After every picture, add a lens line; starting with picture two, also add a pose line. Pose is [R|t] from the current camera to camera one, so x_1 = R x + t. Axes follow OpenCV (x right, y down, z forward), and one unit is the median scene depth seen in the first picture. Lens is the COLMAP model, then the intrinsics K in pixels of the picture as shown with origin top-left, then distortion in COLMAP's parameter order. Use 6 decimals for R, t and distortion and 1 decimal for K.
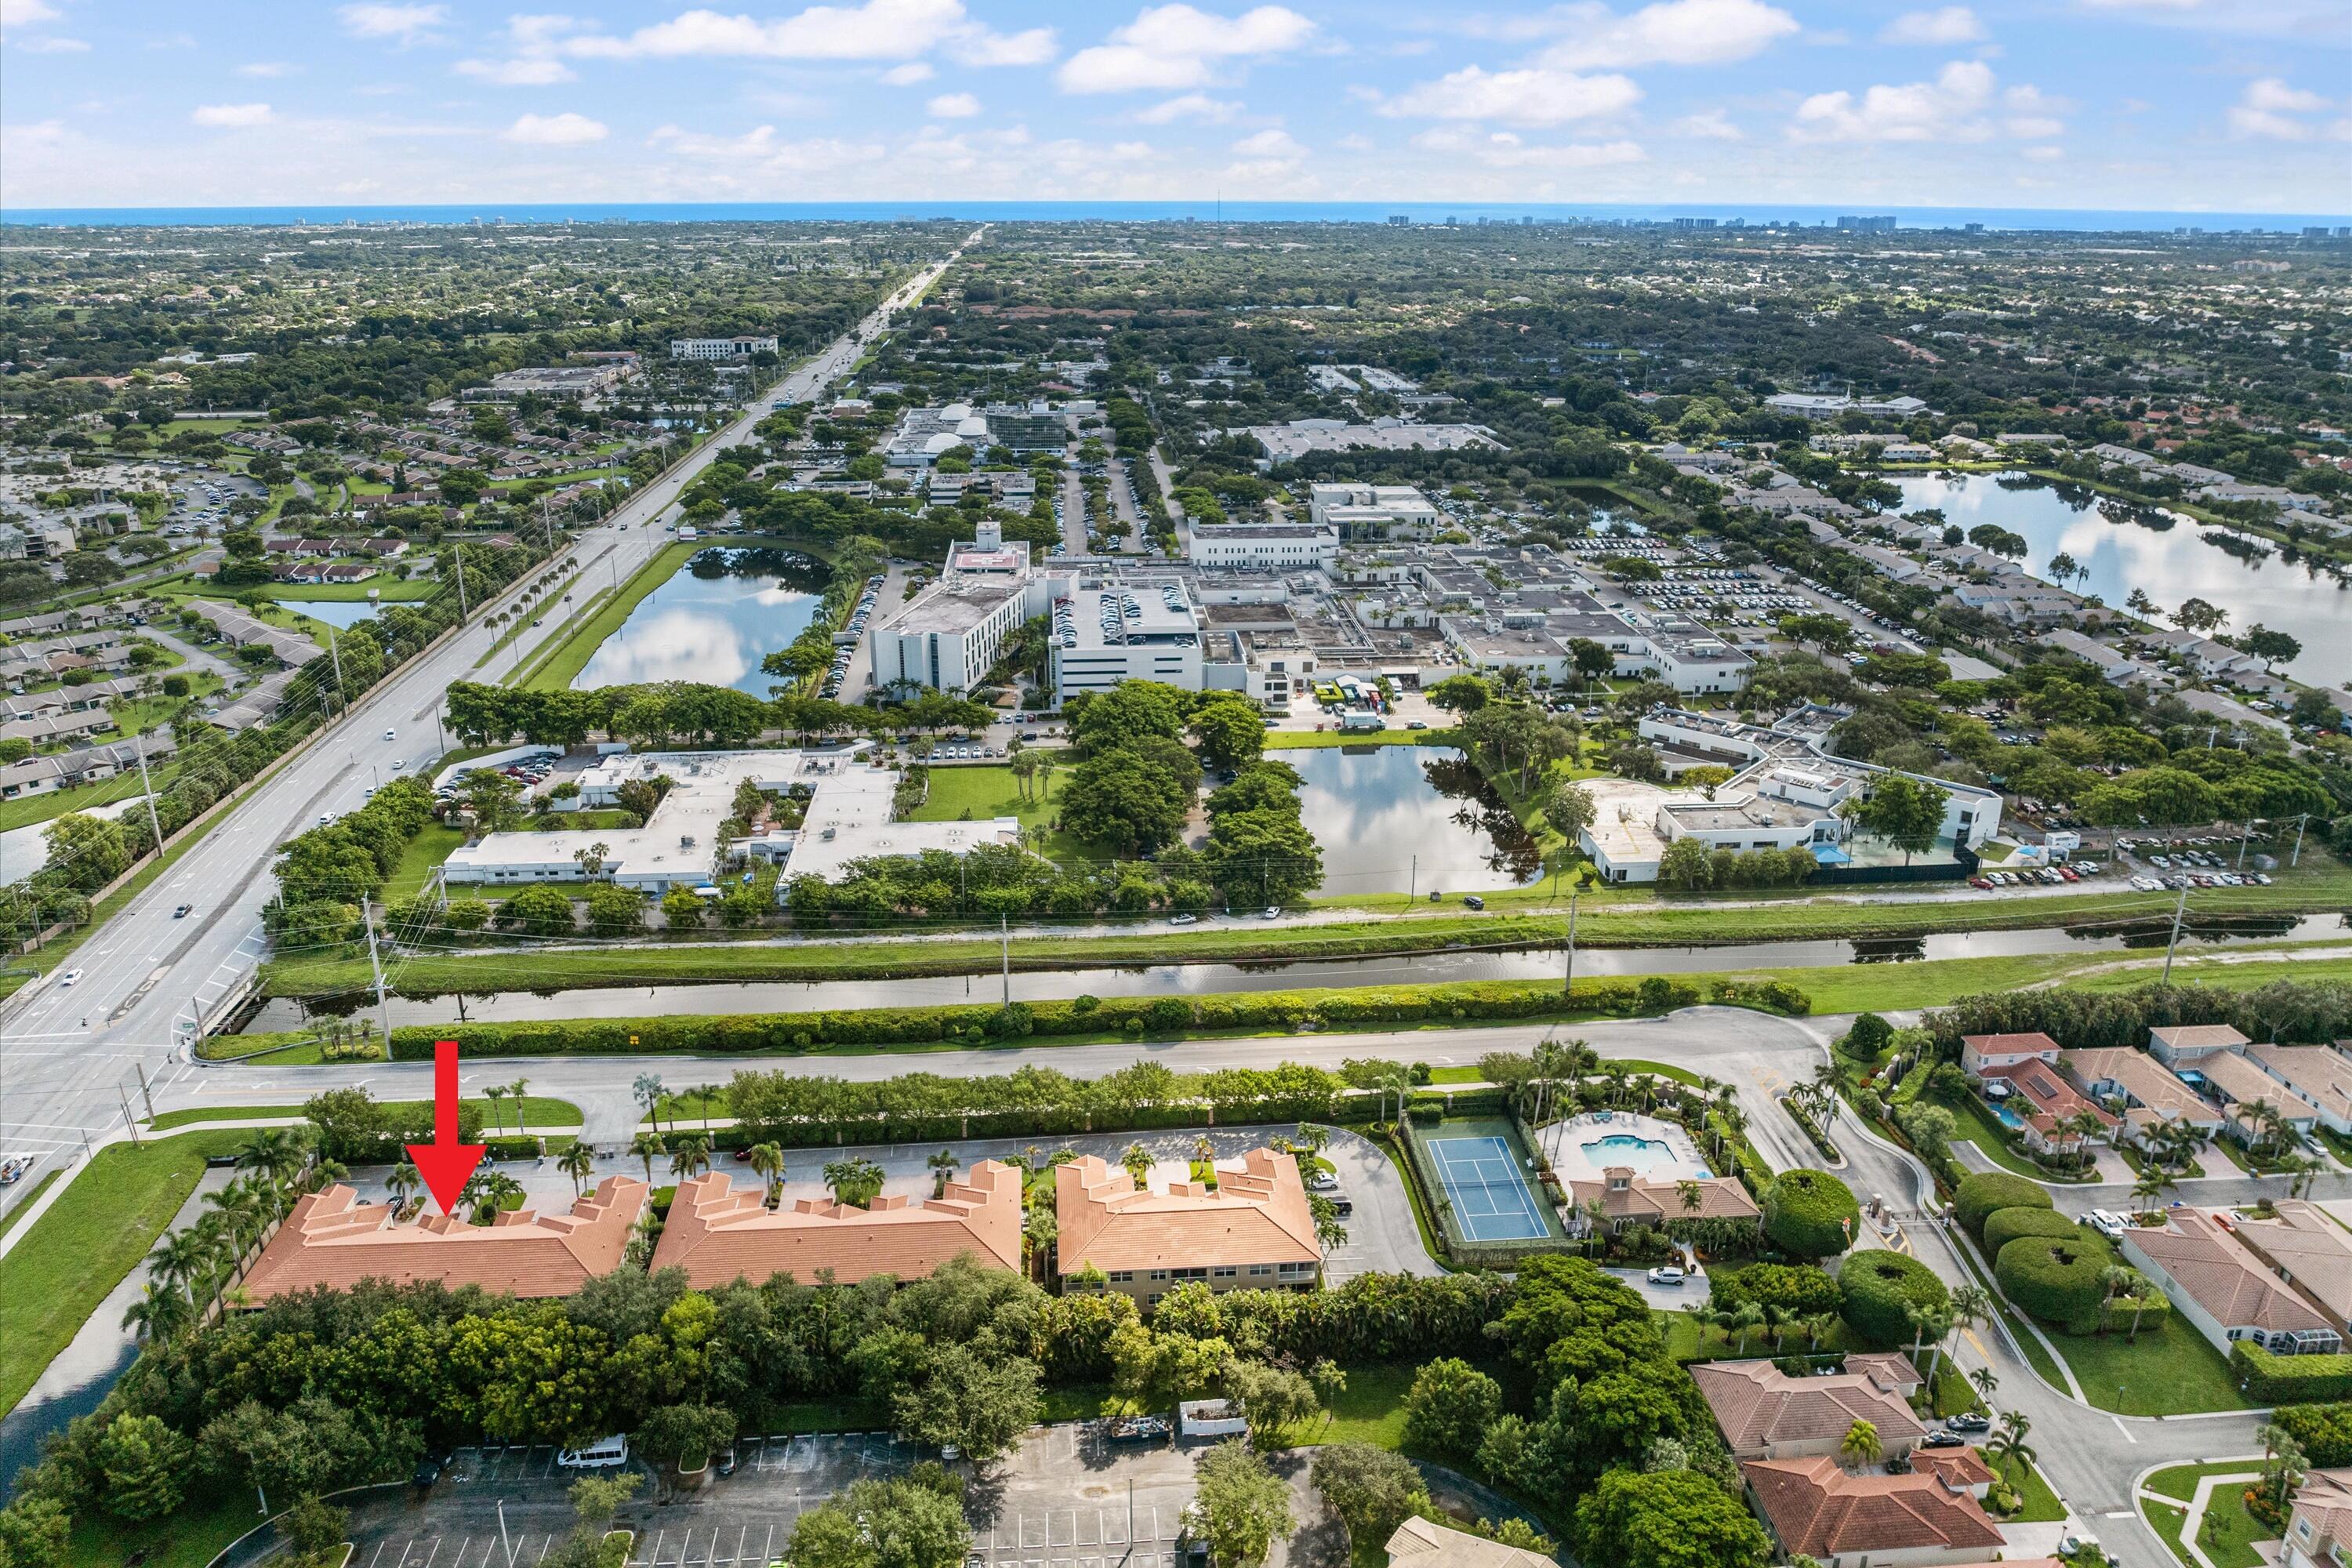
lens RADIAL K [[1716.5, 0, 1175.9], [0, 1716.5, 783.1], [0, 0, 1]] dist [-0.040115, 0.026352]
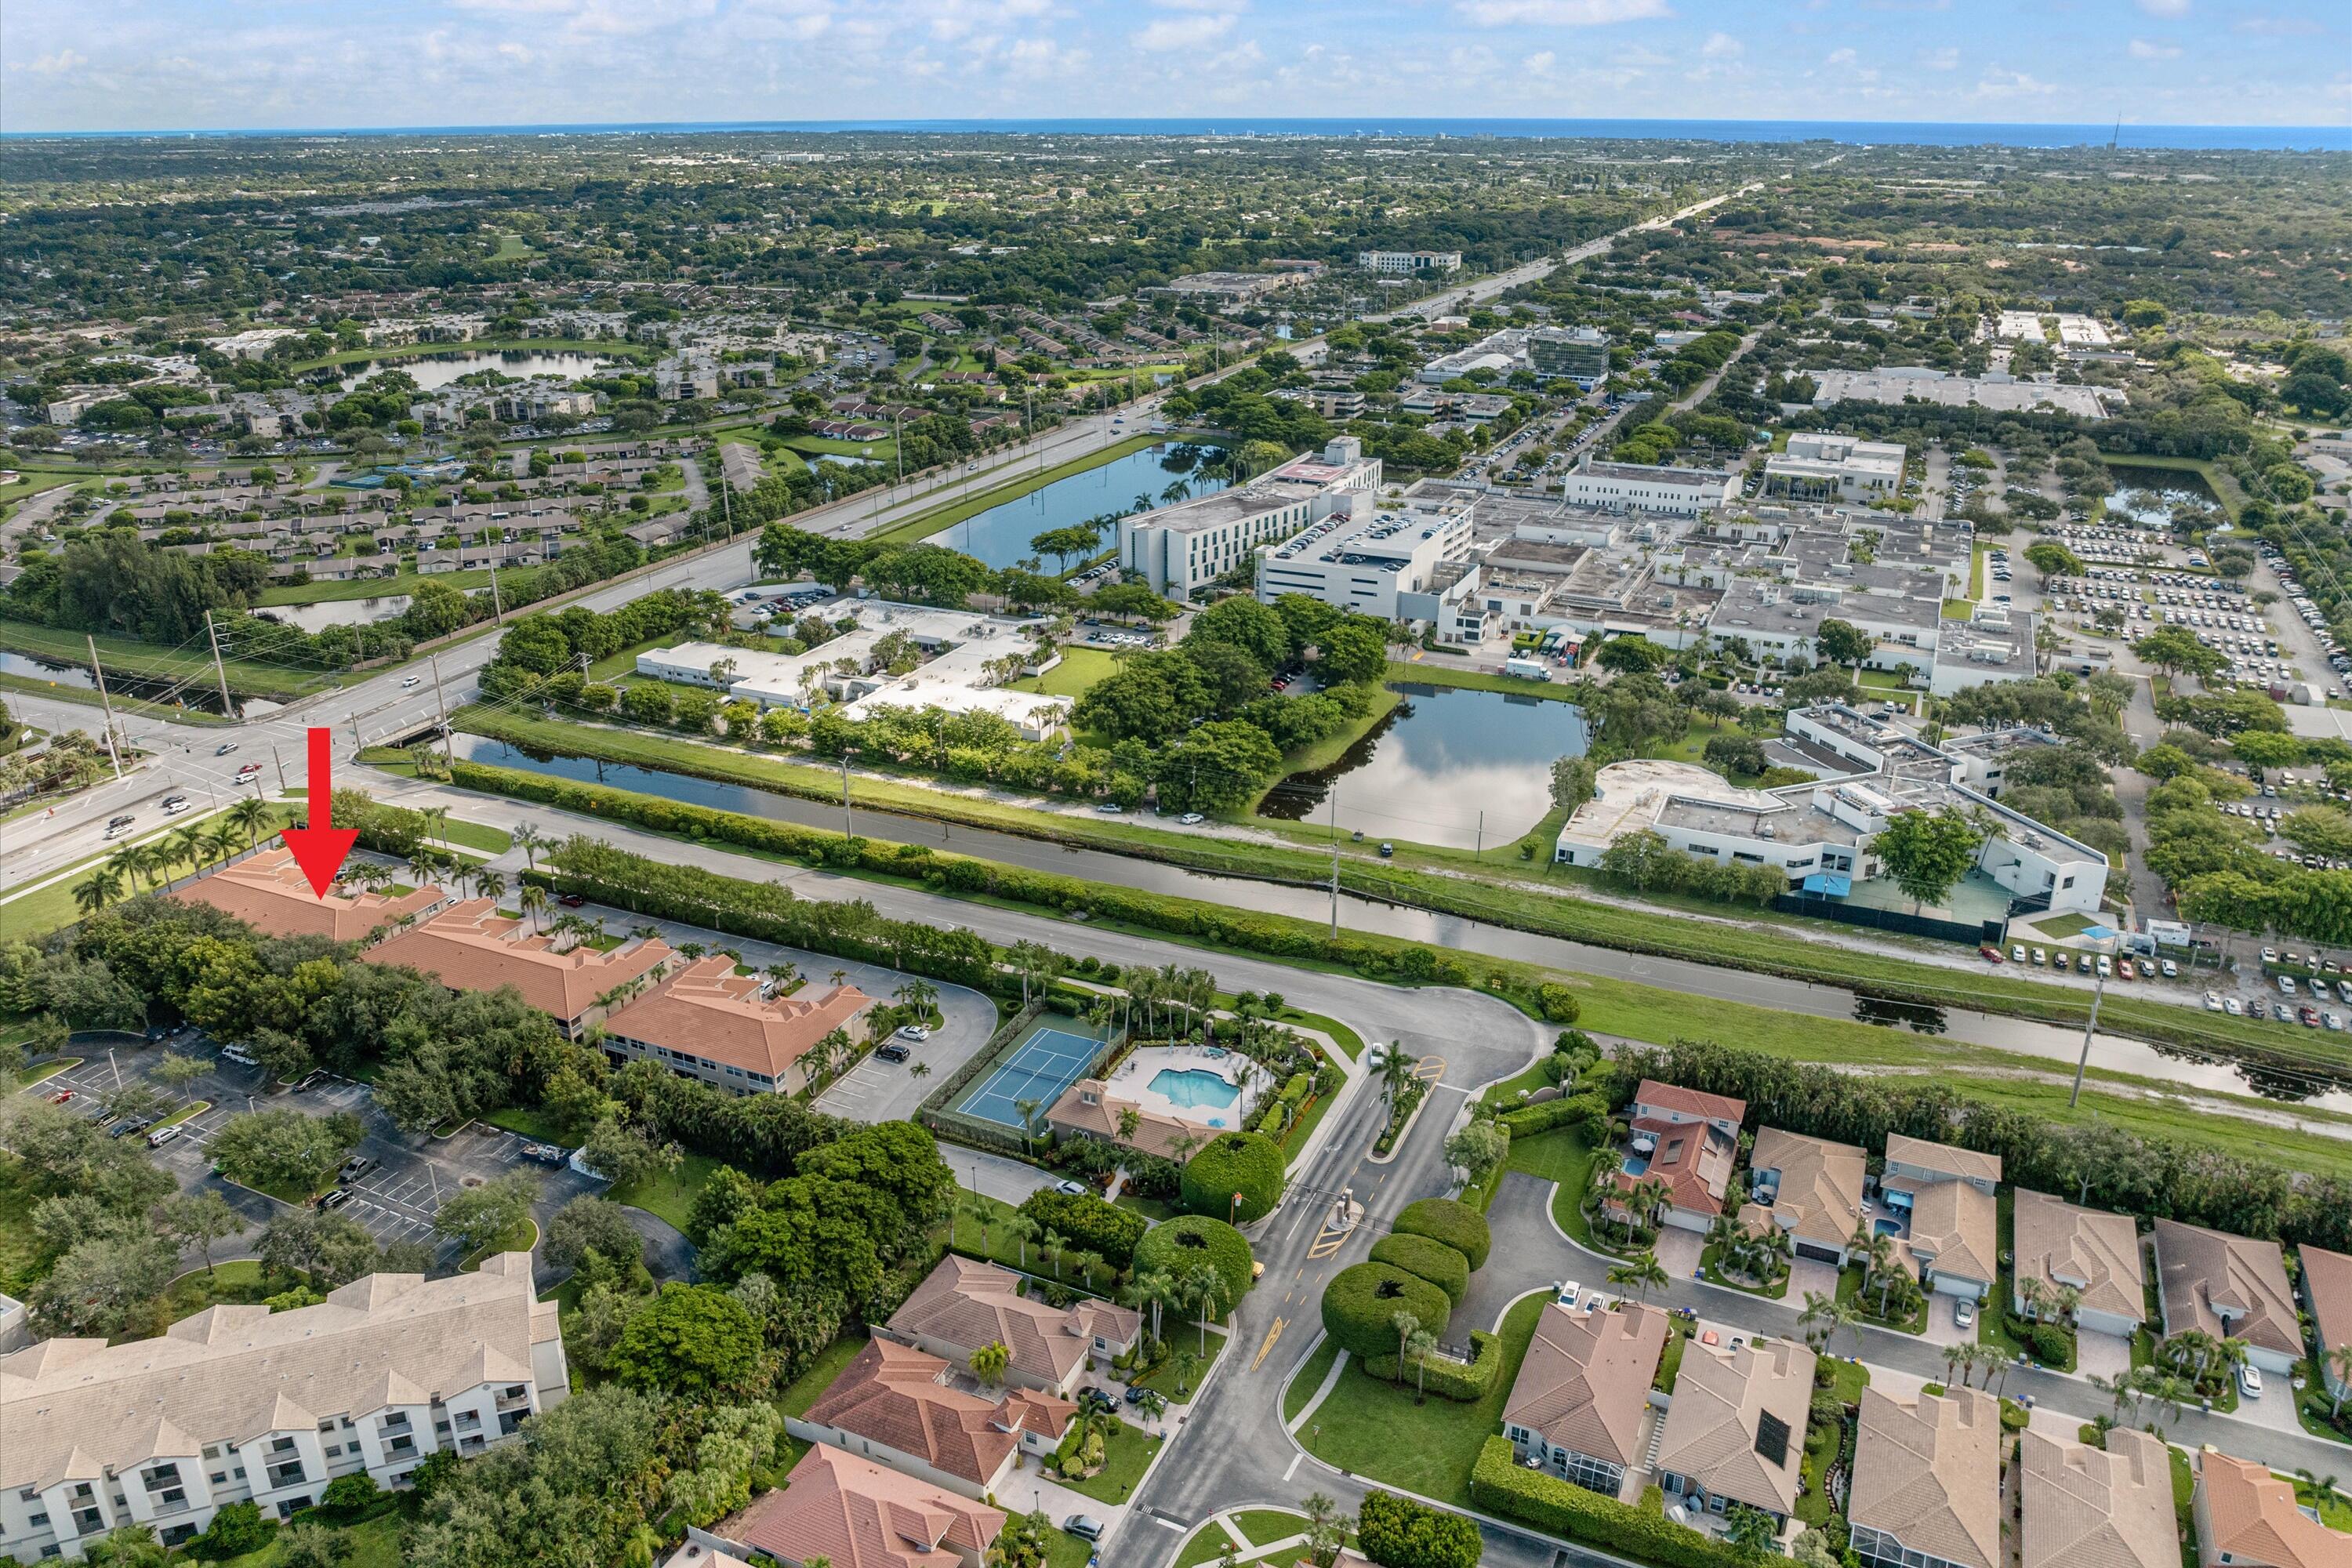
lens RADIAL K [[1716.5, 0, 1174.8], [0, 1716.5, 781.1], [0, 0, 1]] dist [-0.040115, 0.026352]
pose [[0.864491, 0.178741, -0.469794, 0.489220], [-0.158671, 0.983890, 0.082359, -0.027776], [0.476946, 0.003344, 0.878926, 0.084723]]
